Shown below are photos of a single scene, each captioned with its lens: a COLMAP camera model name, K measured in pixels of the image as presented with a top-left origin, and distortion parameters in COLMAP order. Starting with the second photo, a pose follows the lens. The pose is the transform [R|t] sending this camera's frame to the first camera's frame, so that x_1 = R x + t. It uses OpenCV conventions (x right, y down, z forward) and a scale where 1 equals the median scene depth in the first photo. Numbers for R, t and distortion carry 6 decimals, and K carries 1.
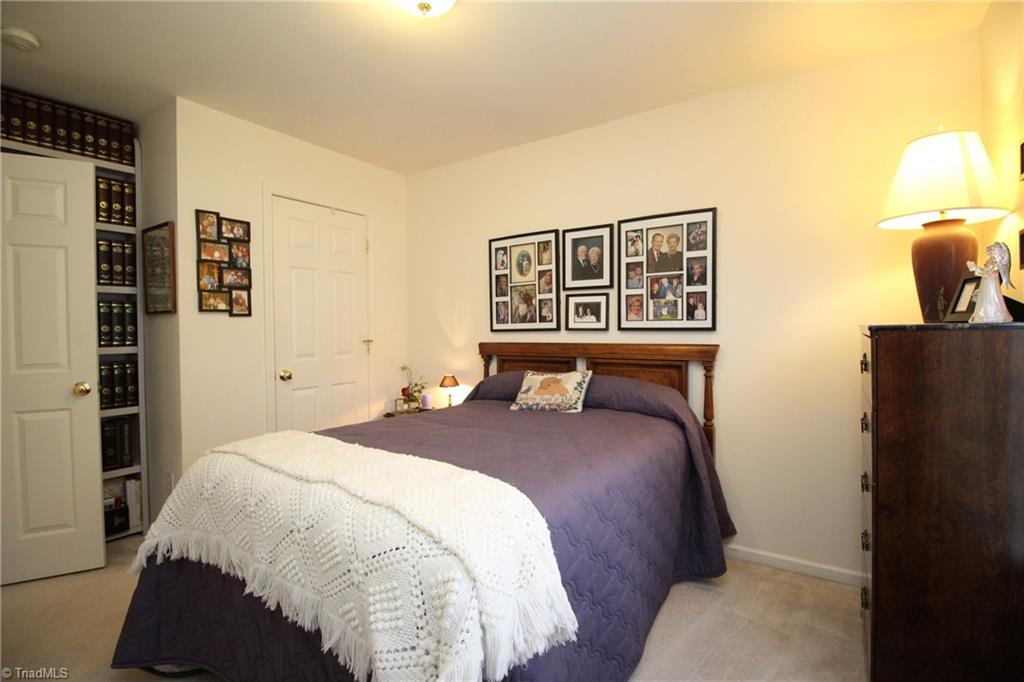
lens RADIAL K [[469.8, 0, 514.7], [0, 469.8, 339.3], [0, 0, 1]] dist [-0.014734, 0.000044]
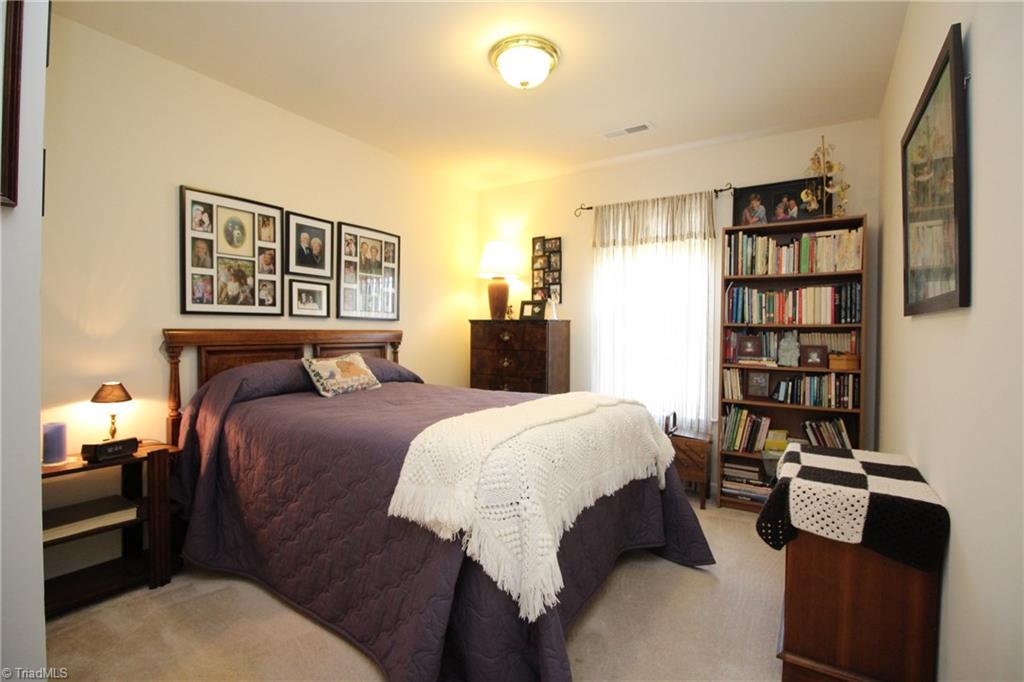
lens RADIAL K [[469.8, 0, 513.0], [0, 469.8, 336.4], [0, 0, 1]] dist [-0.014734, 0.000044]
pose [[-0.033894, -0.004846, 0.999414, -0.862267], [0.011539, 0.999920, 0.005240, 0.022484], [-0.999359, 0.011710, -0.033836, 0.578666]]
